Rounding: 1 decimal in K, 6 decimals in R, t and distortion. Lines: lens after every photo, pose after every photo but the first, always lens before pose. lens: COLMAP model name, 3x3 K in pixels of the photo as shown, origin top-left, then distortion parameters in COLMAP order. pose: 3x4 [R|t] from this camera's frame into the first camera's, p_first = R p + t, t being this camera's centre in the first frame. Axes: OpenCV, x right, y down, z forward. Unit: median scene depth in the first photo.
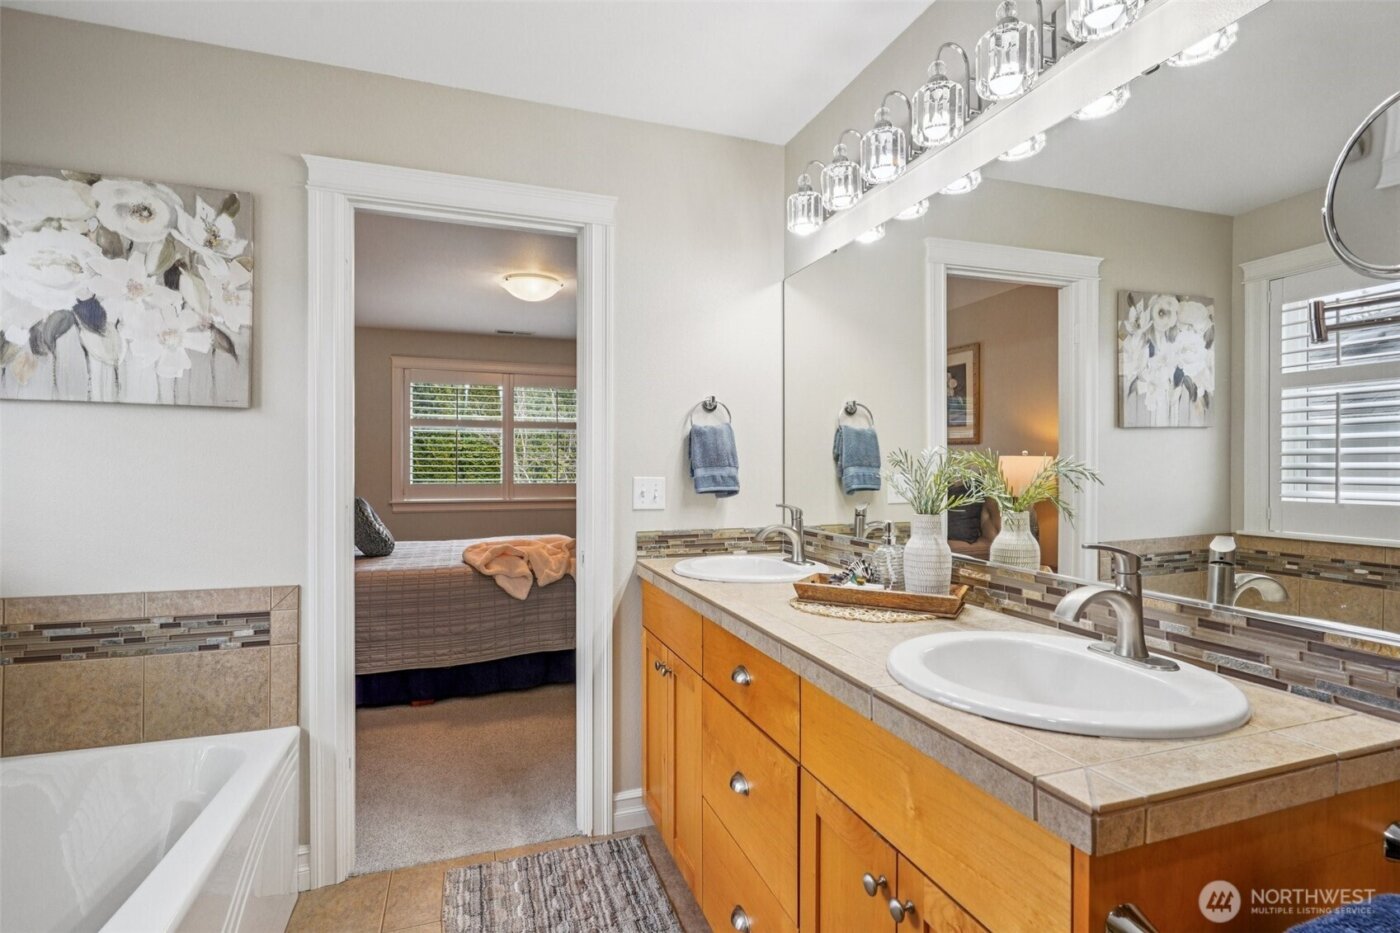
lens RADIAL K [[678.3, 0, 702.3], [0, 678.3, 473.4], [0, 0, 1]] dist [-0.001307, -0.000263]
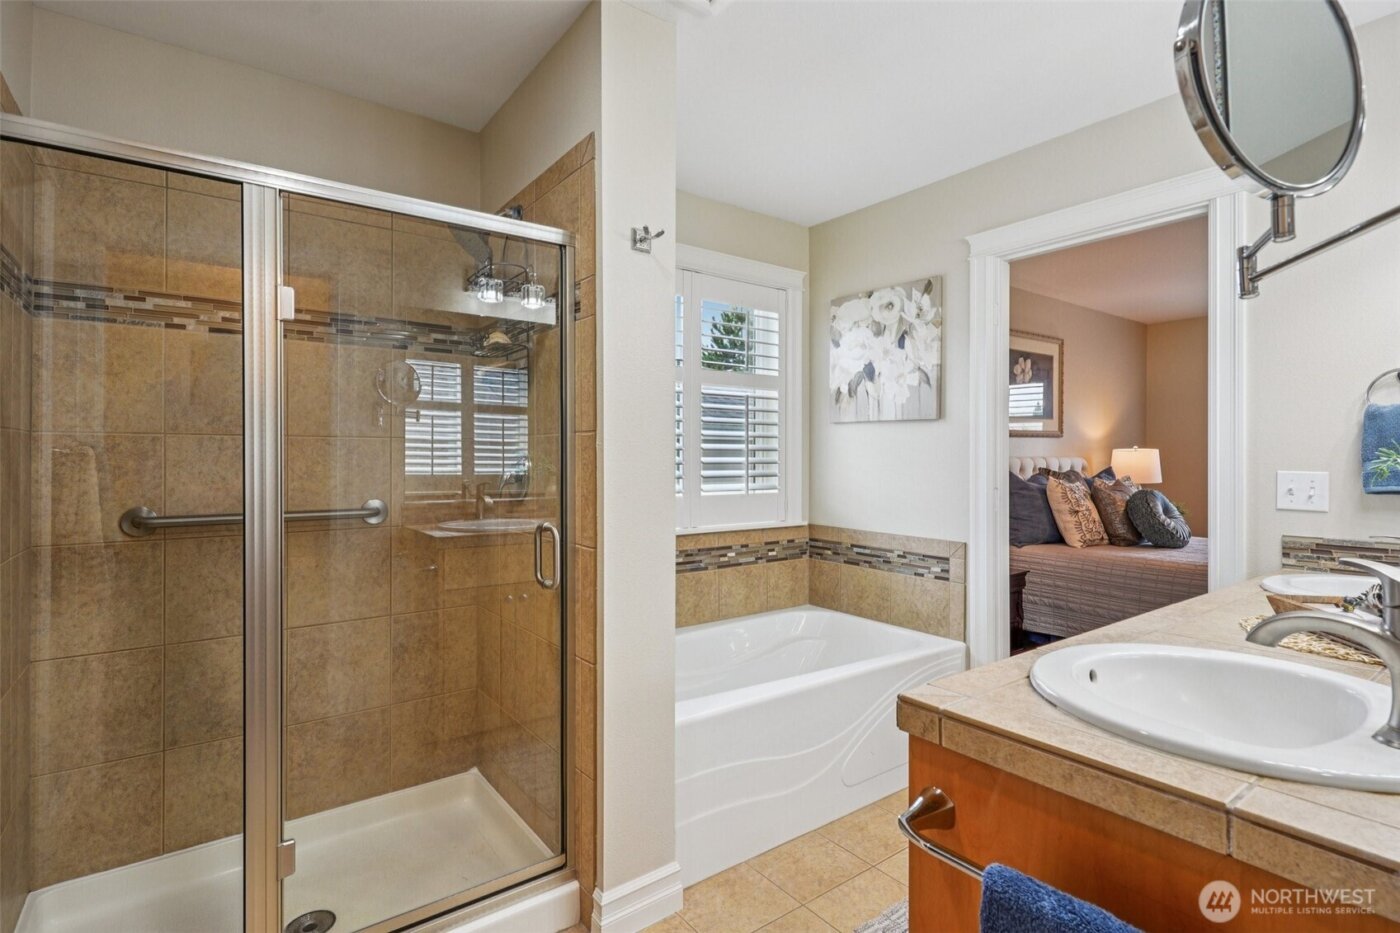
lens RADIAL K [[678.3, 0, 702.3], [0, 678.3, 473.4], [0, 0, 1]] dist [-0.001307, -0.000263]
pose [[0.296131, 0.020737, -0.954922, 0.624730], [-0.014192, 0.999749, 0.017309, 0.004686], [0.955042, 0.008427, 0.296351, 0.063576]]
